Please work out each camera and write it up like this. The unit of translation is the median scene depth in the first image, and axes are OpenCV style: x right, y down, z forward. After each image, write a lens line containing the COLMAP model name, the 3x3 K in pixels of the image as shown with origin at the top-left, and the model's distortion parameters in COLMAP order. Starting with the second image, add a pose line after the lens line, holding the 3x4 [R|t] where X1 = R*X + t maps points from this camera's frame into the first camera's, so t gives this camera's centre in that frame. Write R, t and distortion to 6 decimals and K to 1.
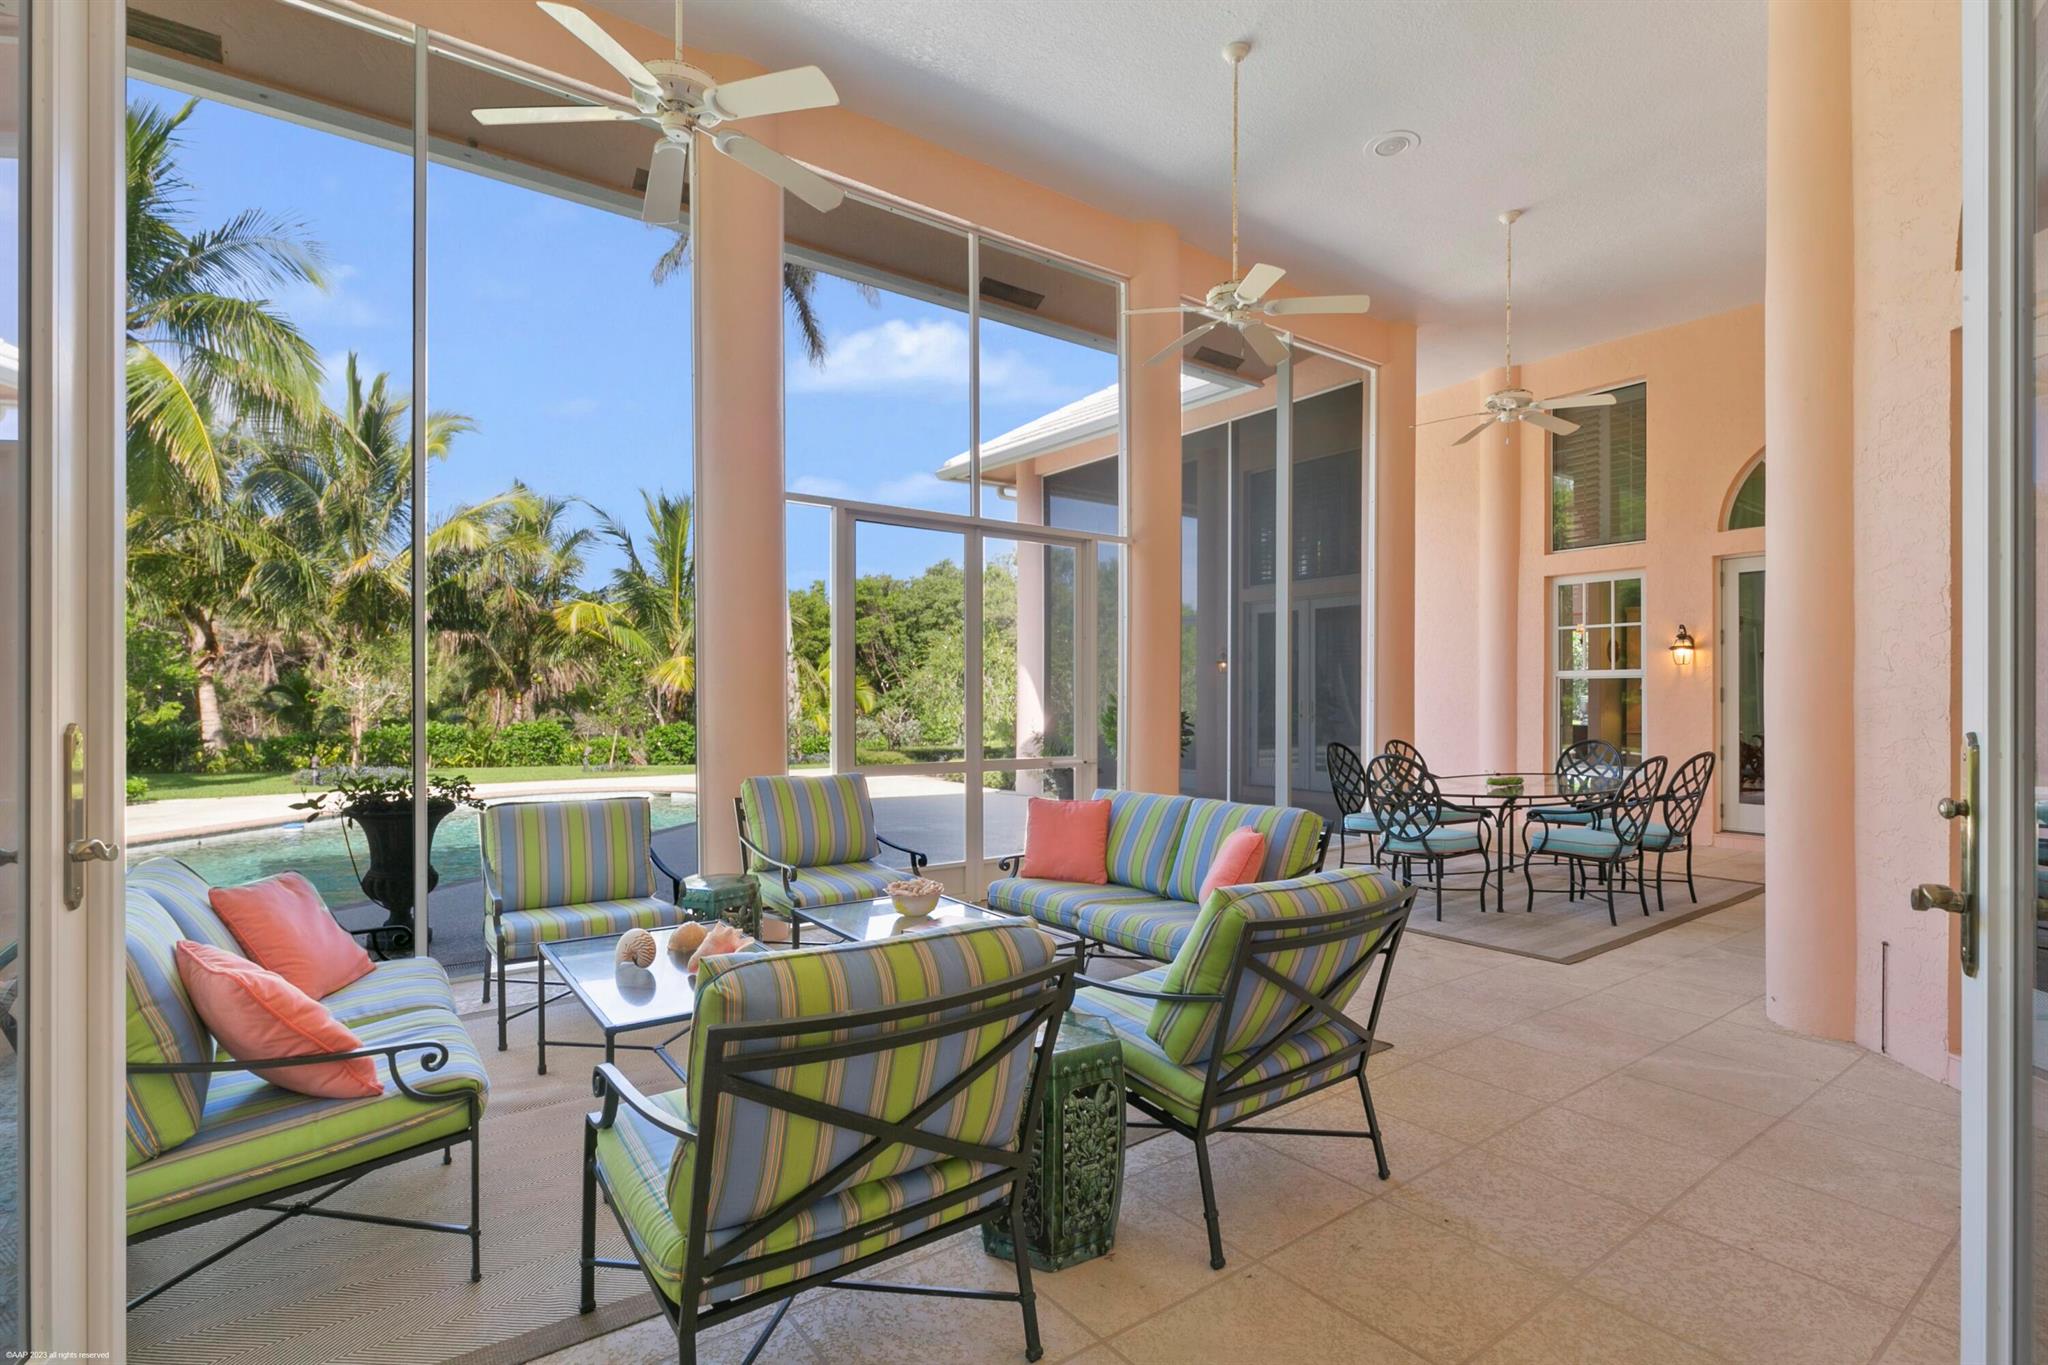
lens RADIAL K [[995.3, 0, 1028.3], [0, 995.3, 717.9], [0, 0, 1]] dist [0.001223, 0.000058]
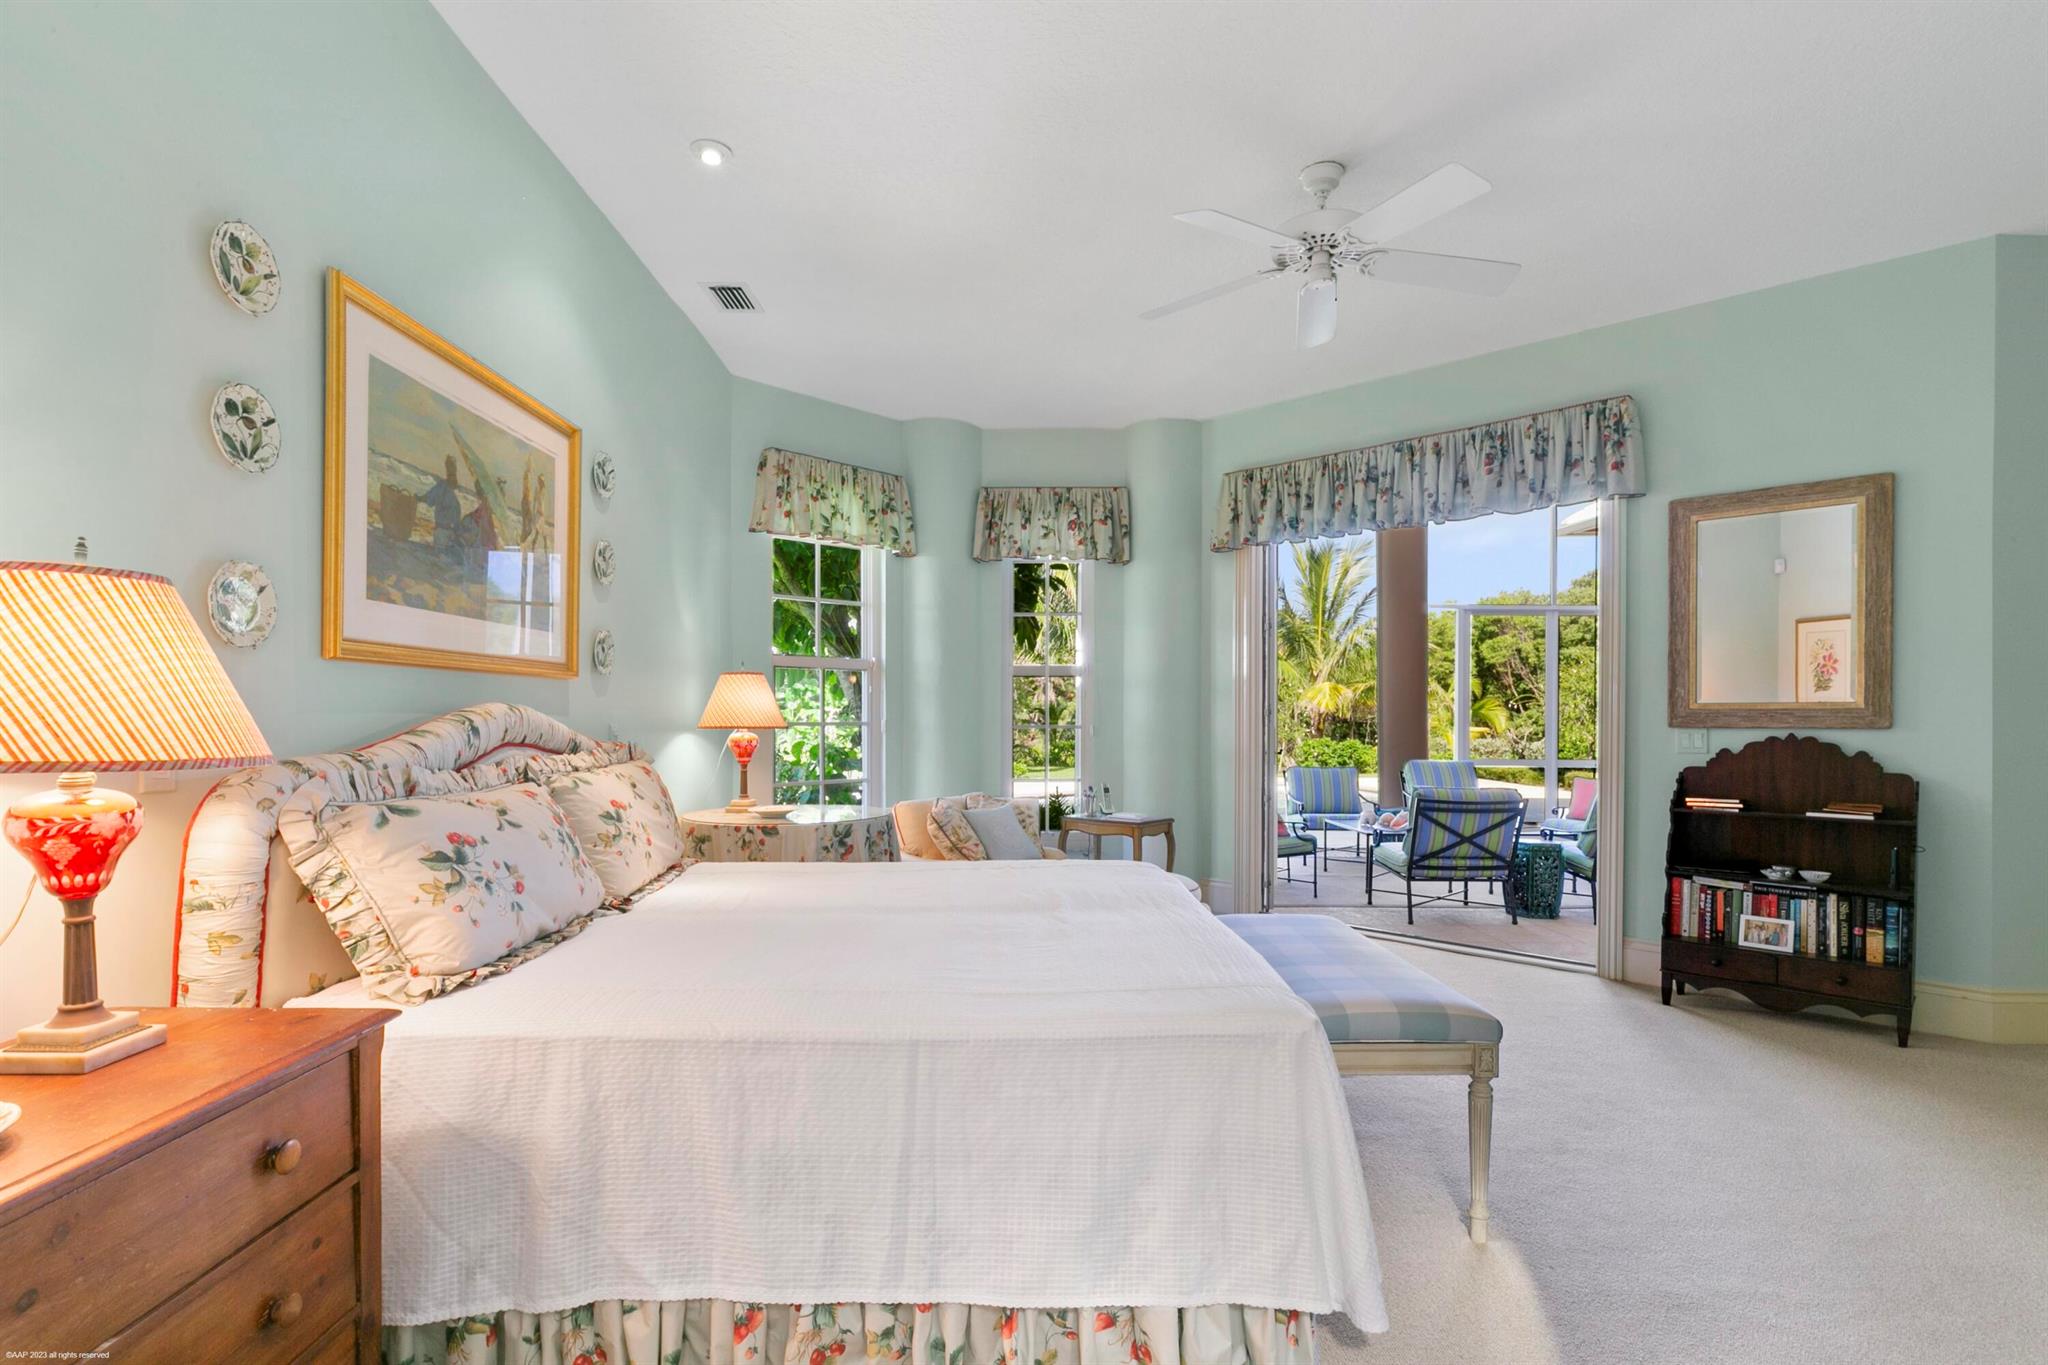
lens RADIAL K [[995.3, 0, 1028.3], [0, 995.3, 717.9], [0, 0, 1]] dist [0.001223, 0.000058]
pose [[0.820721, 0.001724, -0.571326, 0.031878], [-0.012959, 0.999794, -0.015598, 0.002823], [0.571182, 0.020205, 0.820575, -0.147269]]
